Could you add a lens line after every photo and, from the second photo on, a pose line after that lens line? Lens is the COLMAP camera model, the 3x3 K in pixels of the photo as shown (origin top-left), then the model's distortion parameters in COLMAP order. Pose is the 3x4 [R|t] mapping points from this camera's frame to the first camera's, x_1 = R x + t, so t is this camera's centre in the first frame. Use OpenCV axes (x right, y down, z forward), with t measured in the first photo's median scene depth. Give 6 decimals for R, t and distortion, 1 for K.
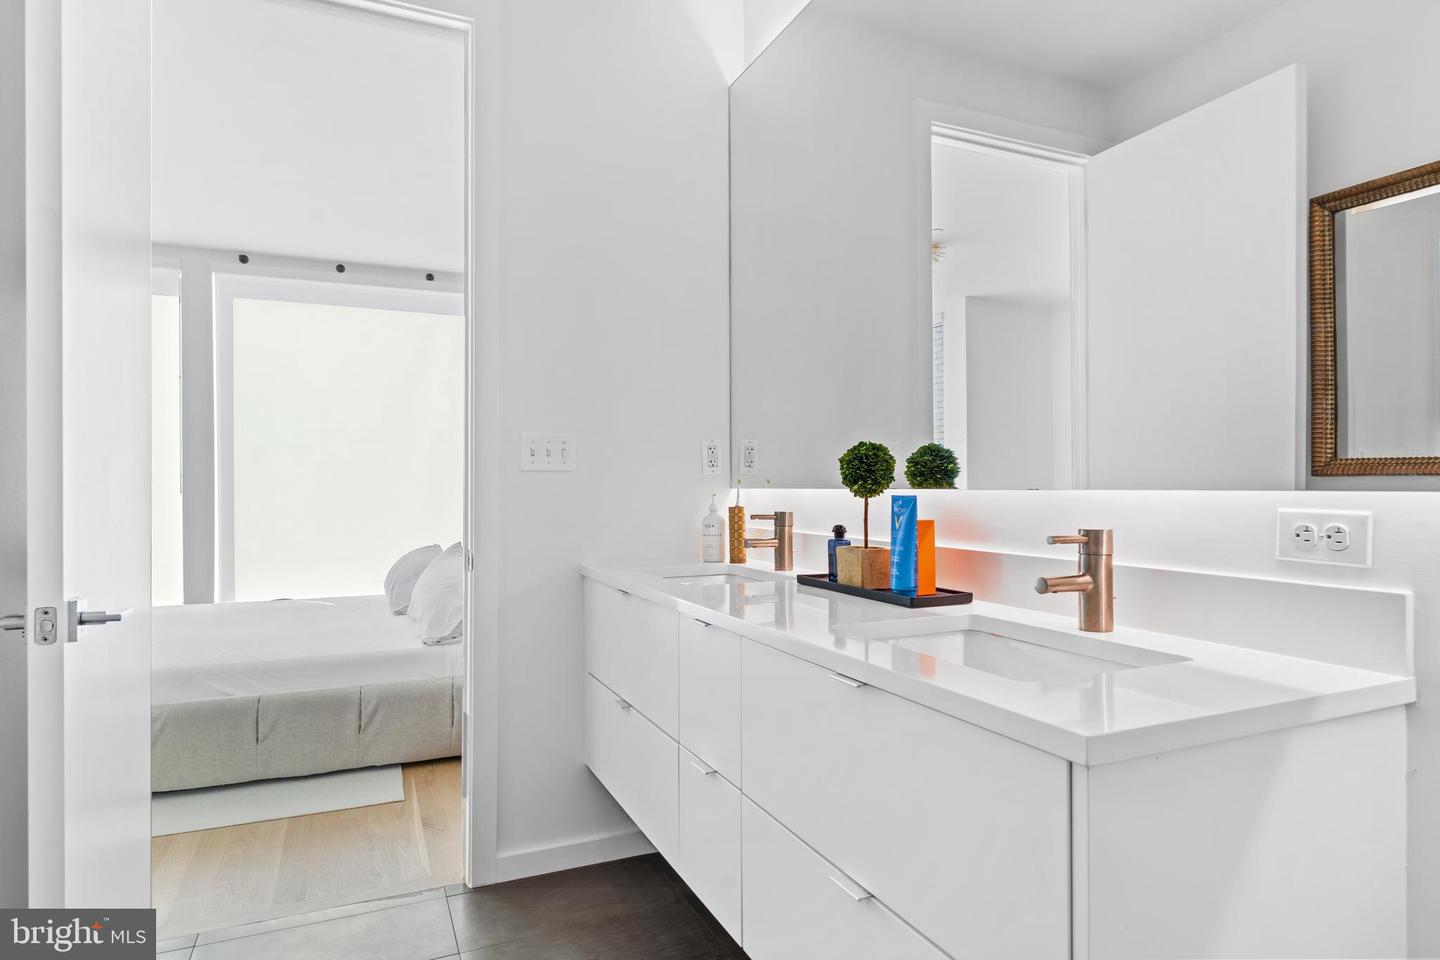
lens RADIAL K [[821.2, 0, 720.0], [0, 821.2, 480.0], [0, 0, 1]] dist [-0.002245, -0.000745]
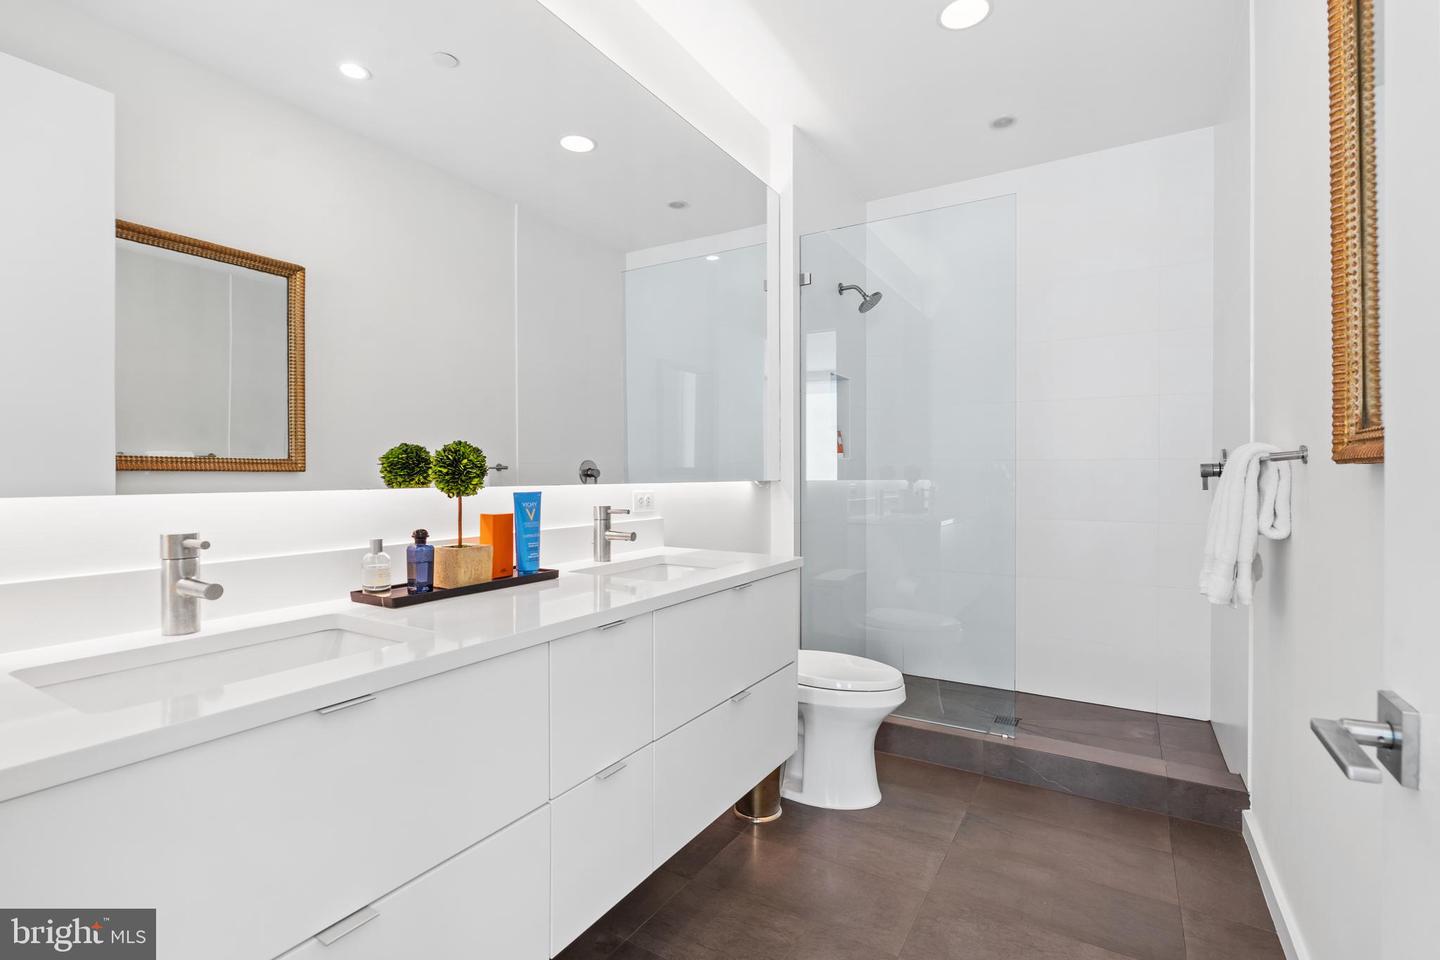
lens RADIAL K [[675.3, 0, 720.0], [0, 675.3, 480.0], [0, 0, 1]] dist [0.000037, -0.000011]
pose [[-0.564196, -0.012423, 0.825547, -0.690470], [-0.009926, 0.999917, 0.008264, -0.010871], [-0.825581, -0.003532, -0.564272, 1.173130]]
